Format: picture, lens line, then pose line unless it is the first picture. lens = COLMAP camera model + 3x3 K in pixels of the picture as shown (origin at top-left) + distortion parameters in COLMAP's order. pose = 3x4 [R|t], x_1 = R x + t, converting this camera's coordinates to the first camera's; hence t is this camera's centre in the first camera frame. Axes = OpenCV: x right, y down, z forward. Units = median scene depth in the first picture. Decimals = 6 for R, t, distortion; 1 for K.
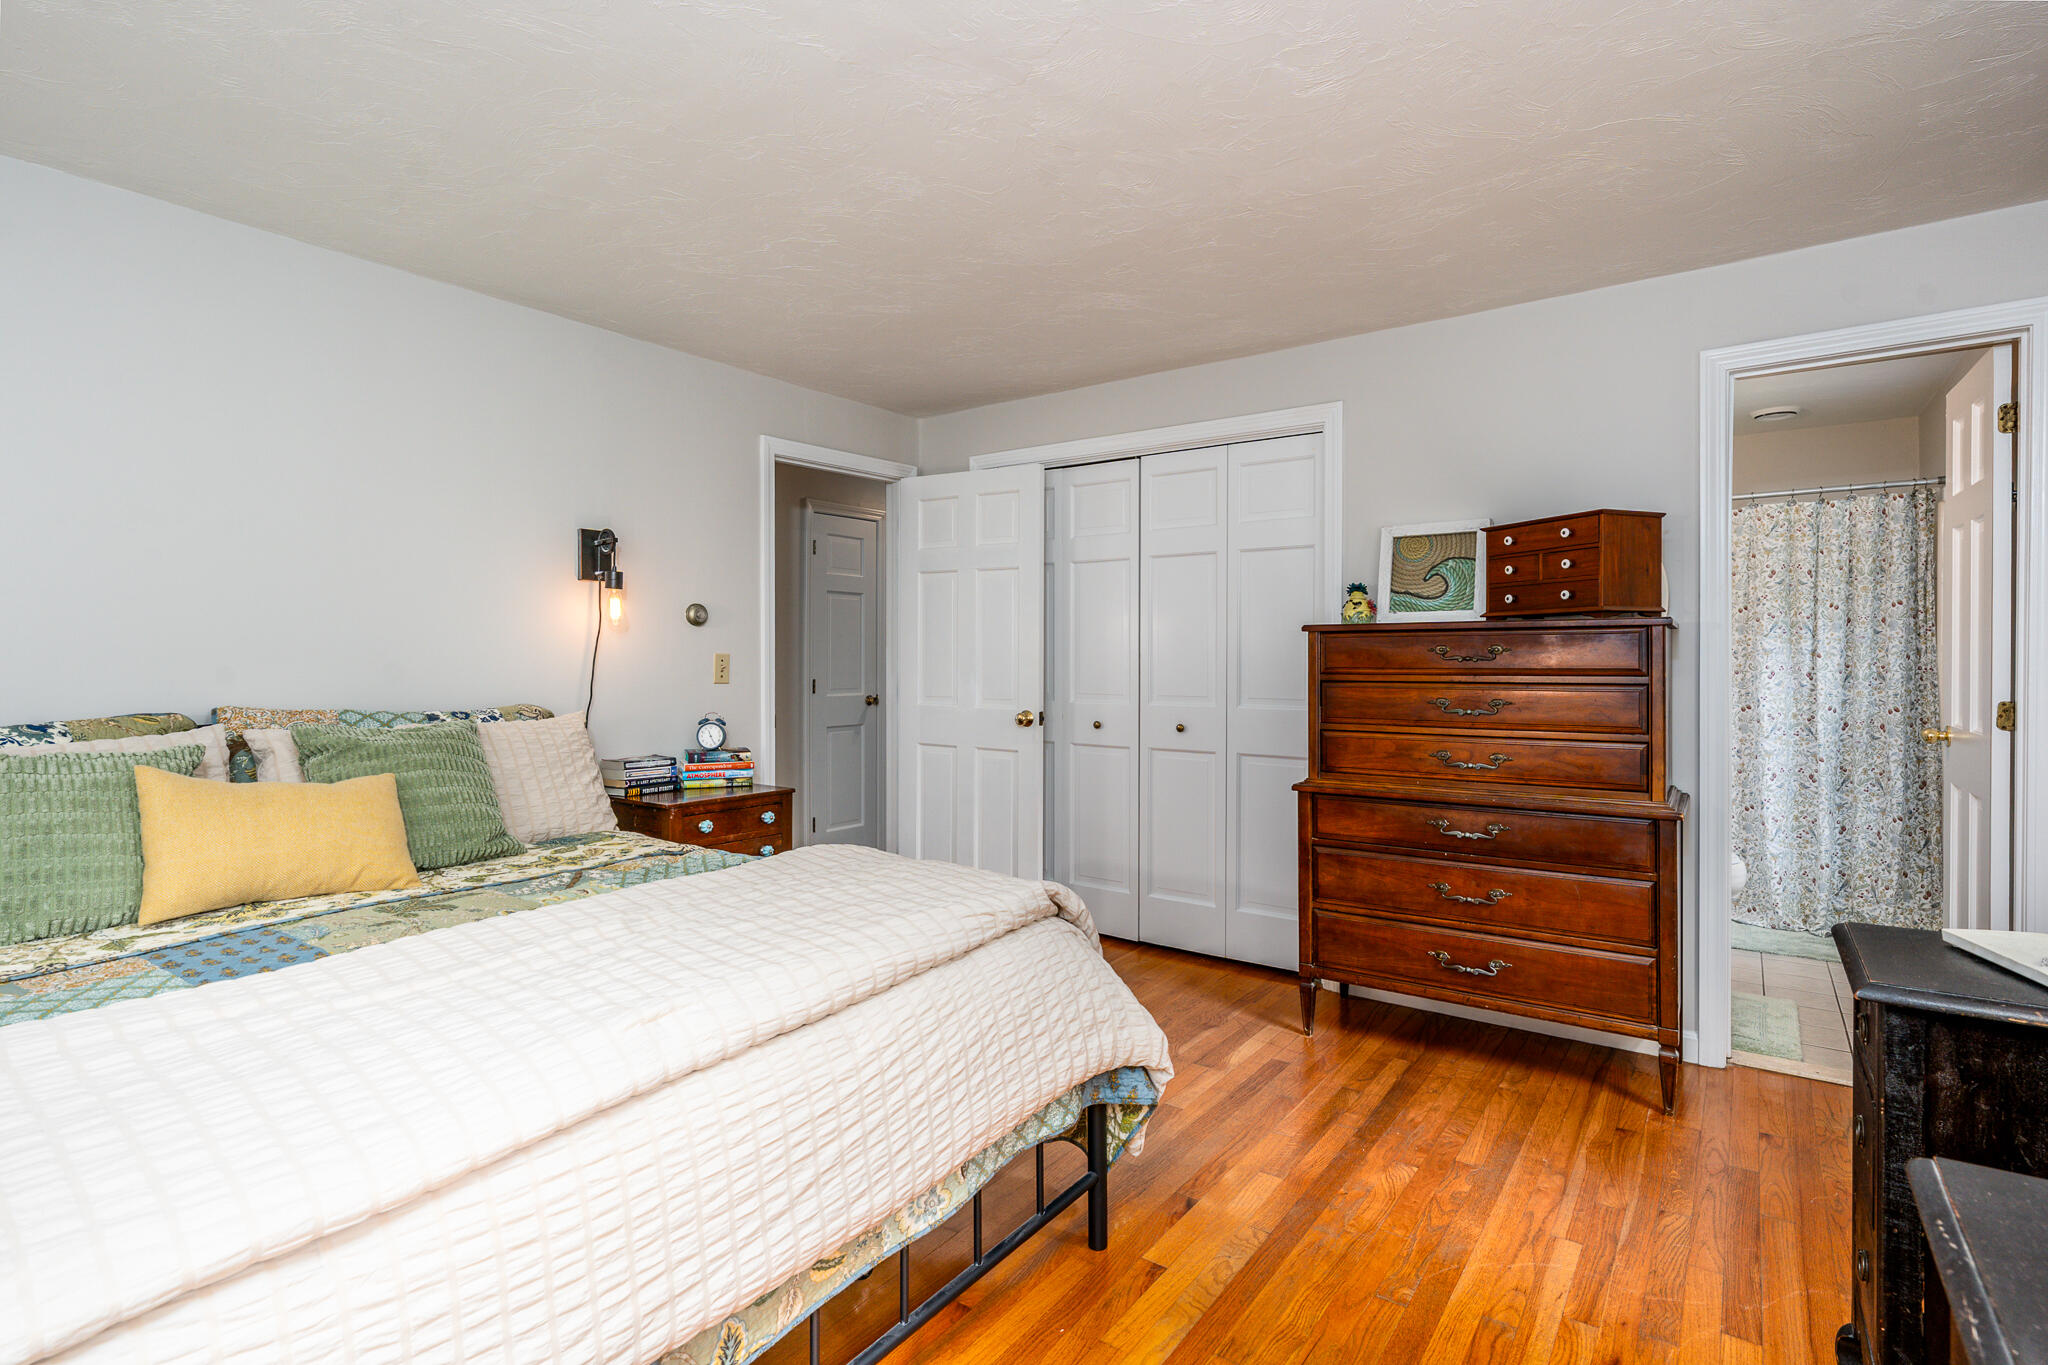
lens RADIAL K [[1005.2, 0, 1014.1], [0, 1005.2, 670.4], [0, 0, 1]] dist [0.012266, 0.000374]
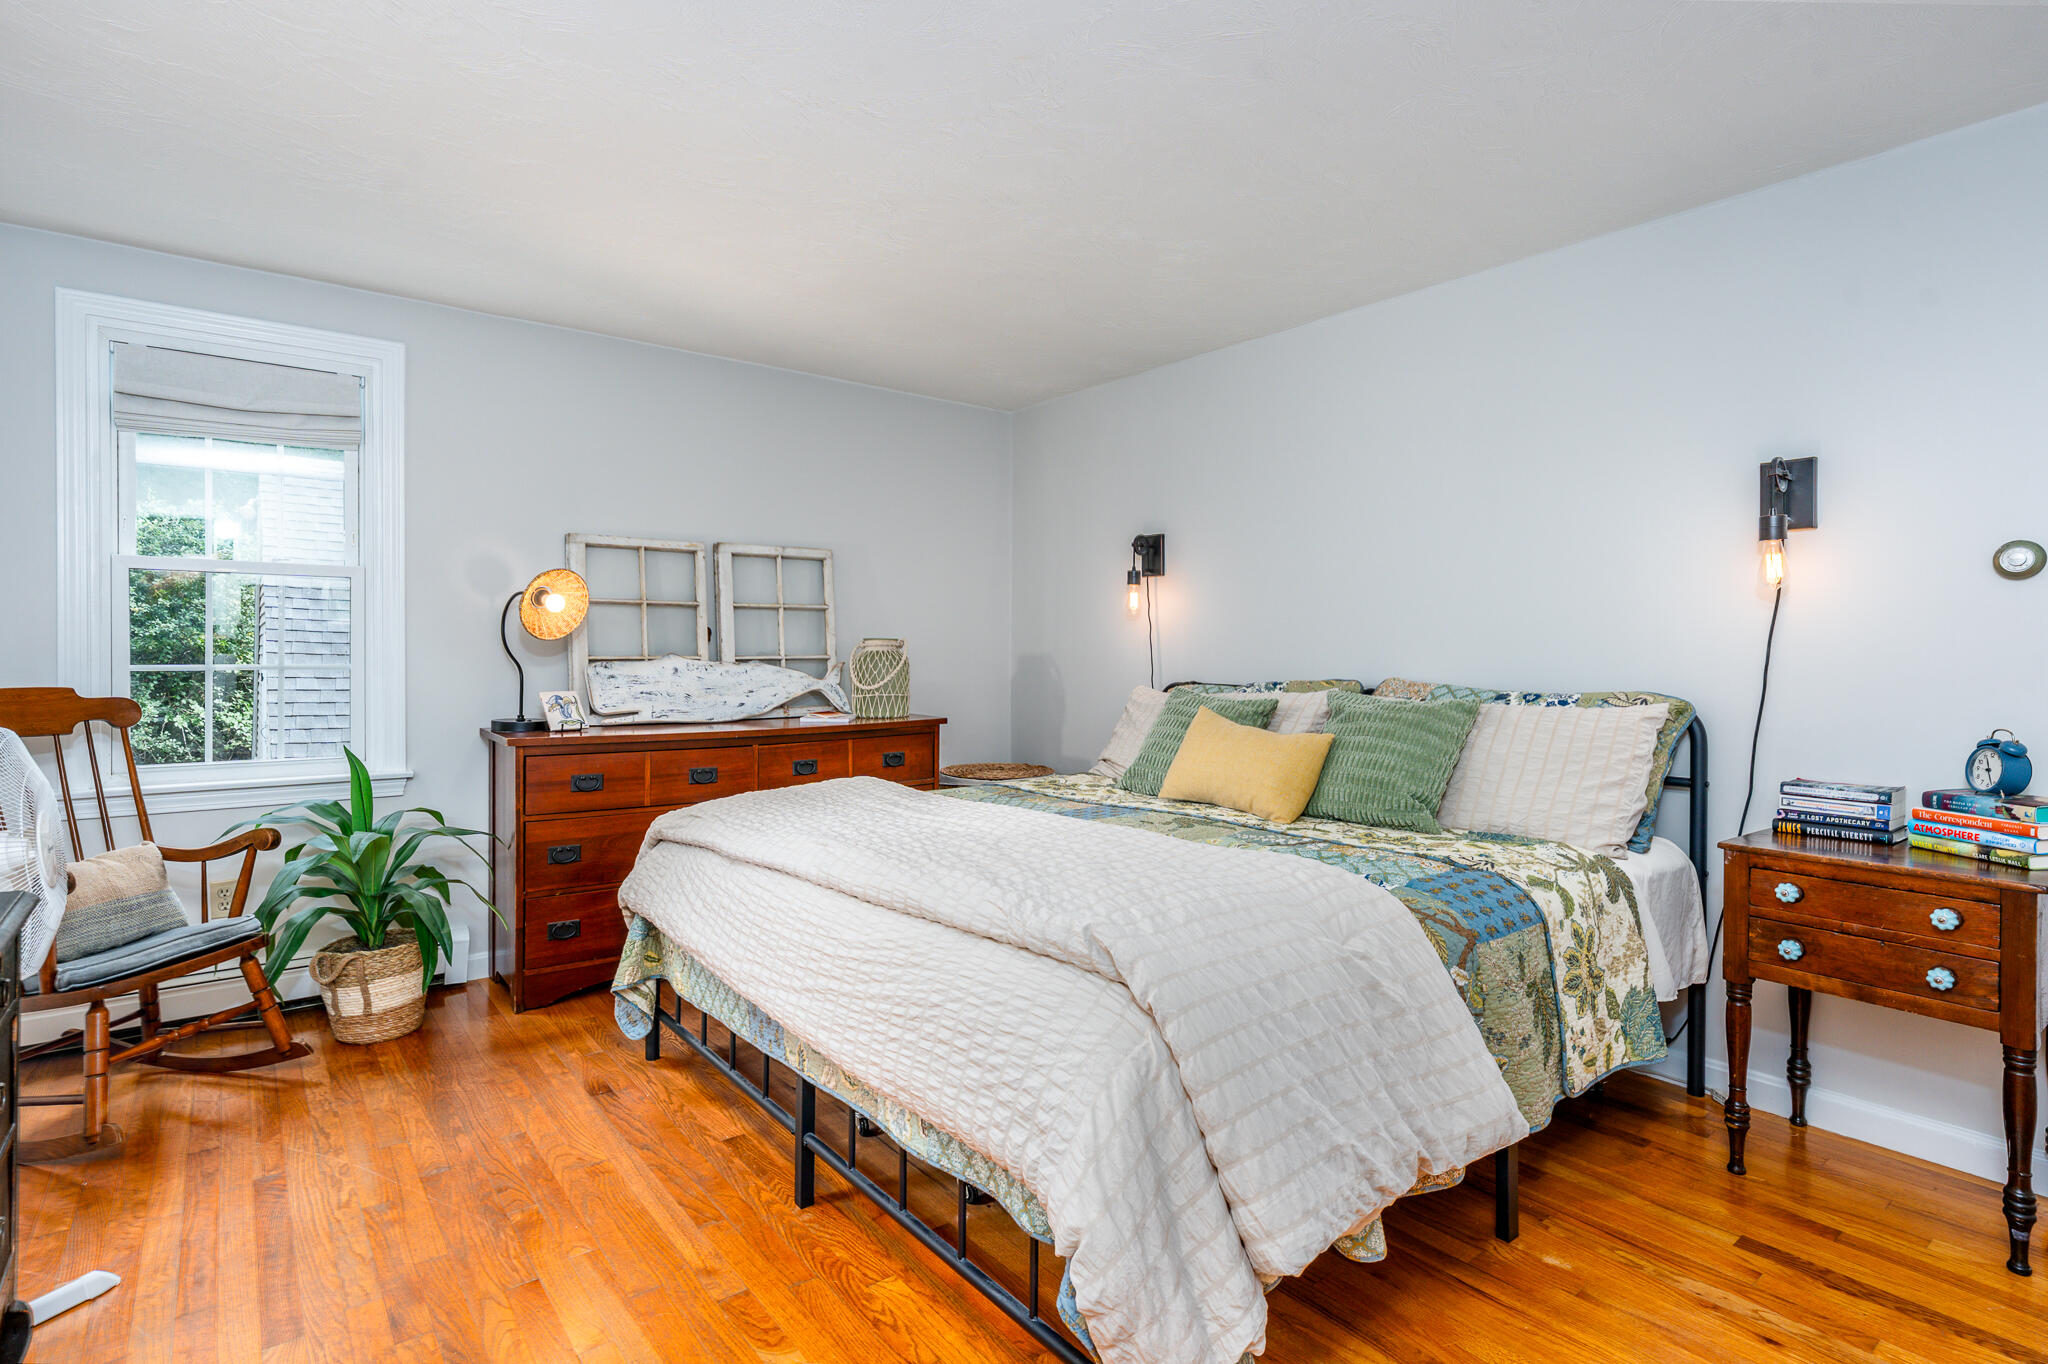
lens RADIAL K [[1005.2, 0, 1009.8], [0, 1005.2, 666.5], [0, 0, 1]] dist [0.012266, 0.000374]
pose [[-0.275964, 0.013309, -0.961076, 0.445972], [-0.012542, 0.999769, 0.017446, 0.003079], [0.961086, 0.016868, -0.275734, 0.666332]]
